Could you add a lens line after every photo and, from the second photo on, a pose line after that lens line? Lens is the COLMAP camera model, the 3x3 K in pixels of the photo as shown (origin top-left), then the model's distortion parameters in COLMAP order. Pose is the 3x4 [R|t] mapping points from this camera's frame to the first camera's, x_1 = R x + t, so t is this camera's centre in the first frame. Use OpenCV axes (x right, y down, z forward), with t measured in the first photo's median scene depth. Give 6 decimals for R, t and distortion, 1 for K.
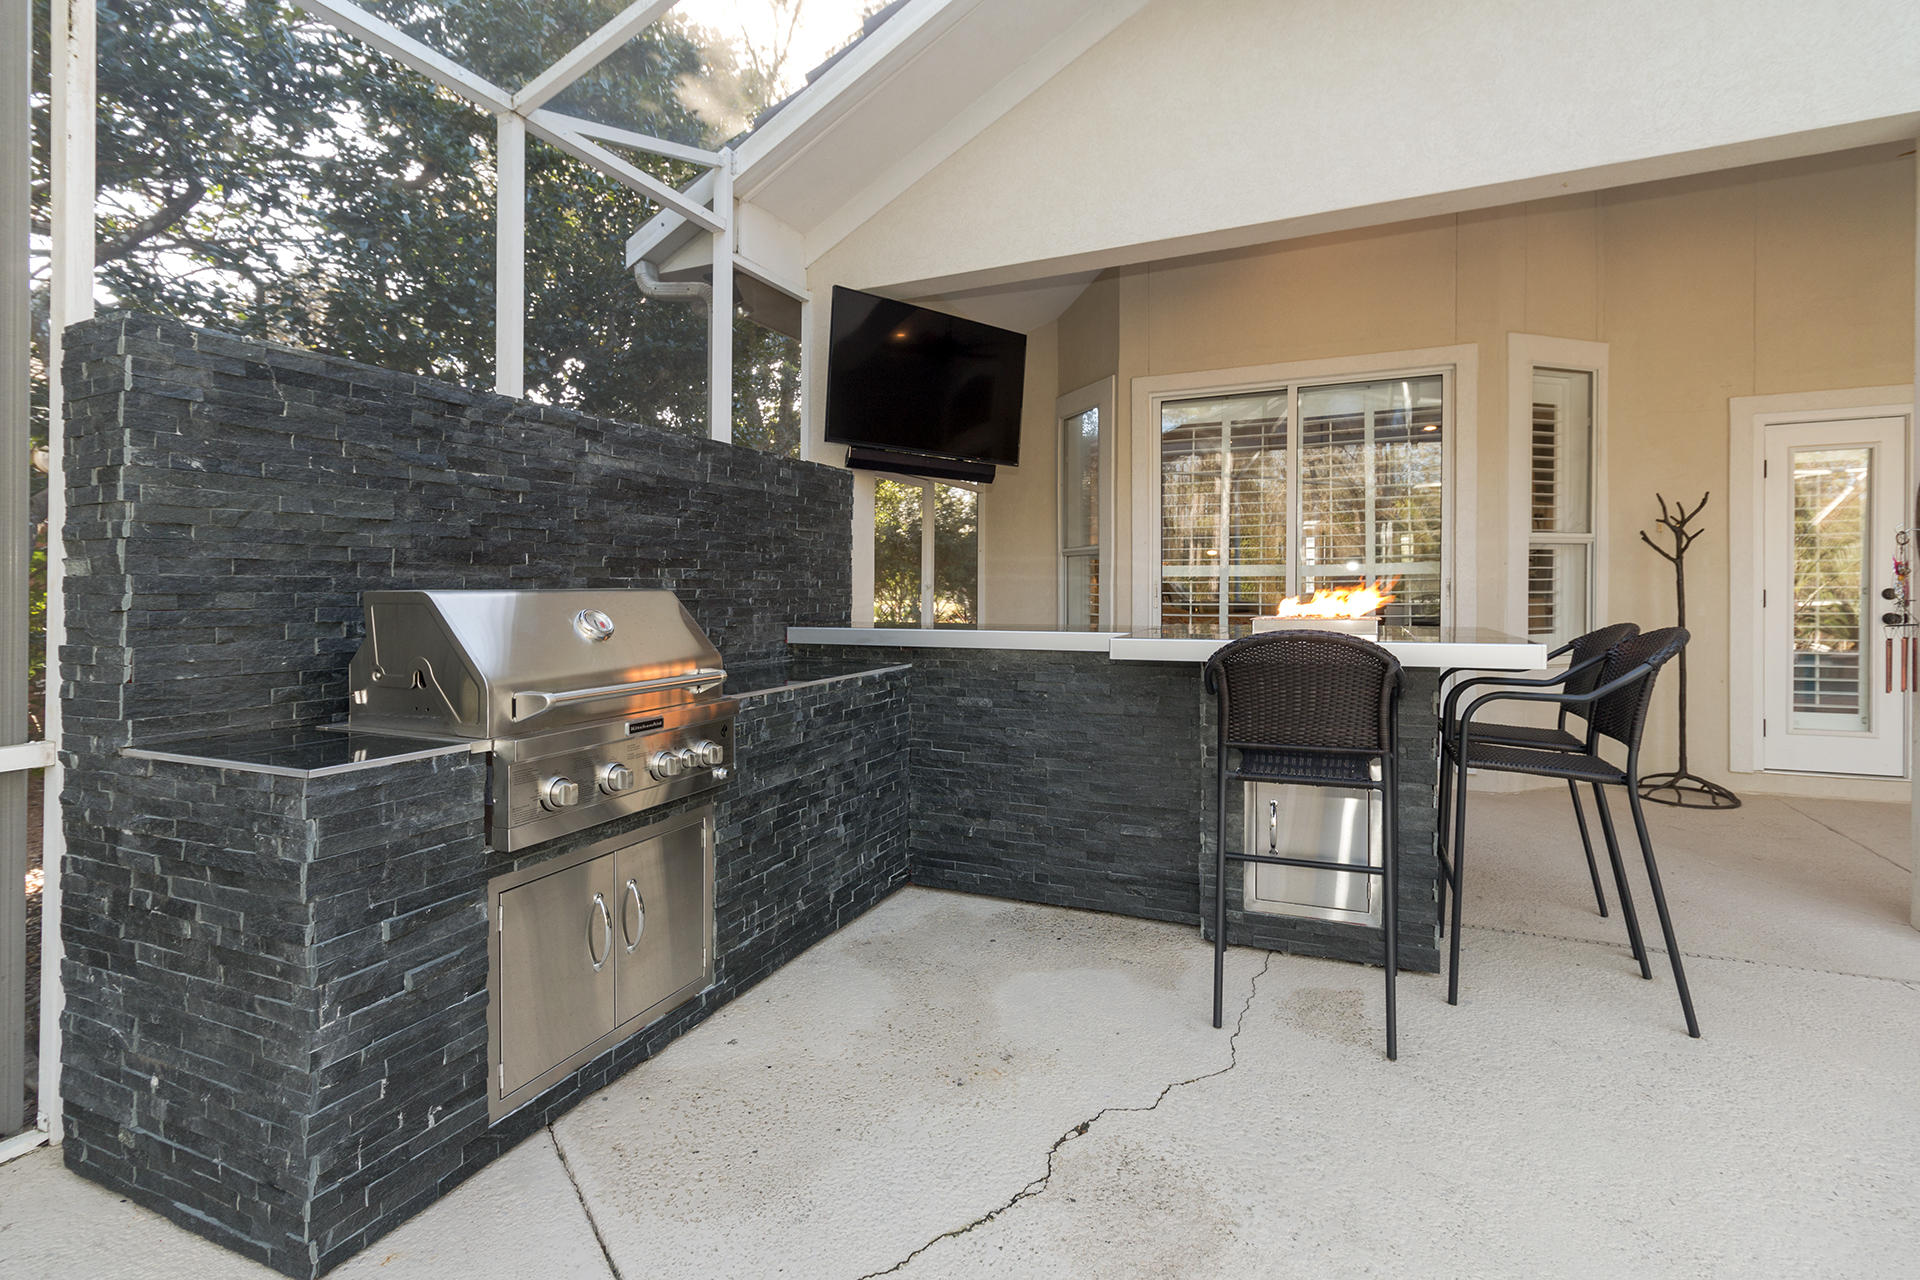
lens RADIAL K [[888.0, 0, 888.8], [0, 888.0, 594.9], [0, 0, 1]] dist [0.001319, -0.002201]
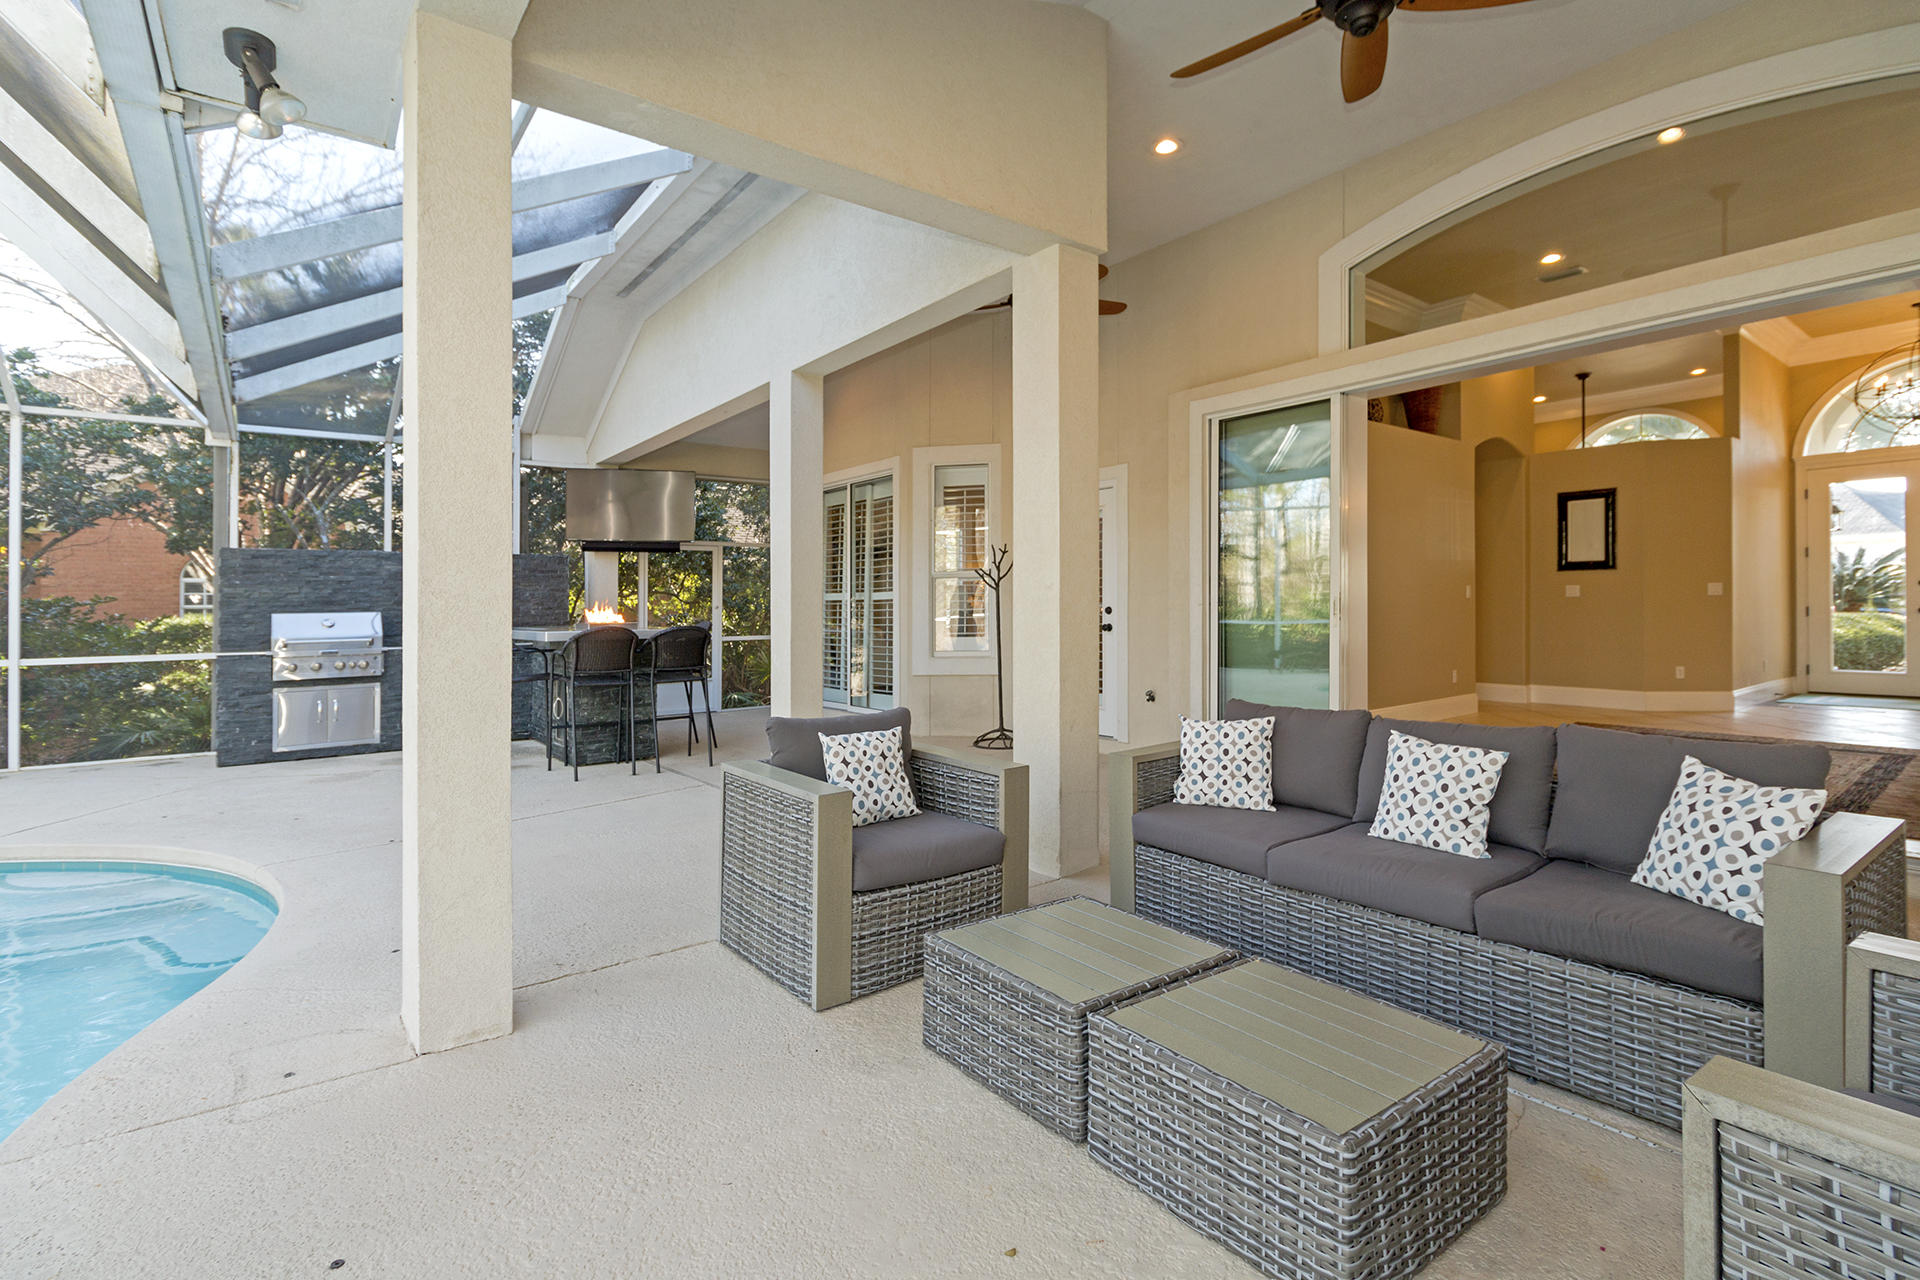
lens RADIAL K [[888.0, 0, 955.1], [0, 888.0, 620.5], [0, 0, 1]] dist [0.001319, -0.002201]
pose [[0.877379, -0.001904, -0.479795, 3.037675], [0.008161, 0.999907, 0.010955, 0.005320], [0.479729, -0.013528, 0.877312, -0.734175]]
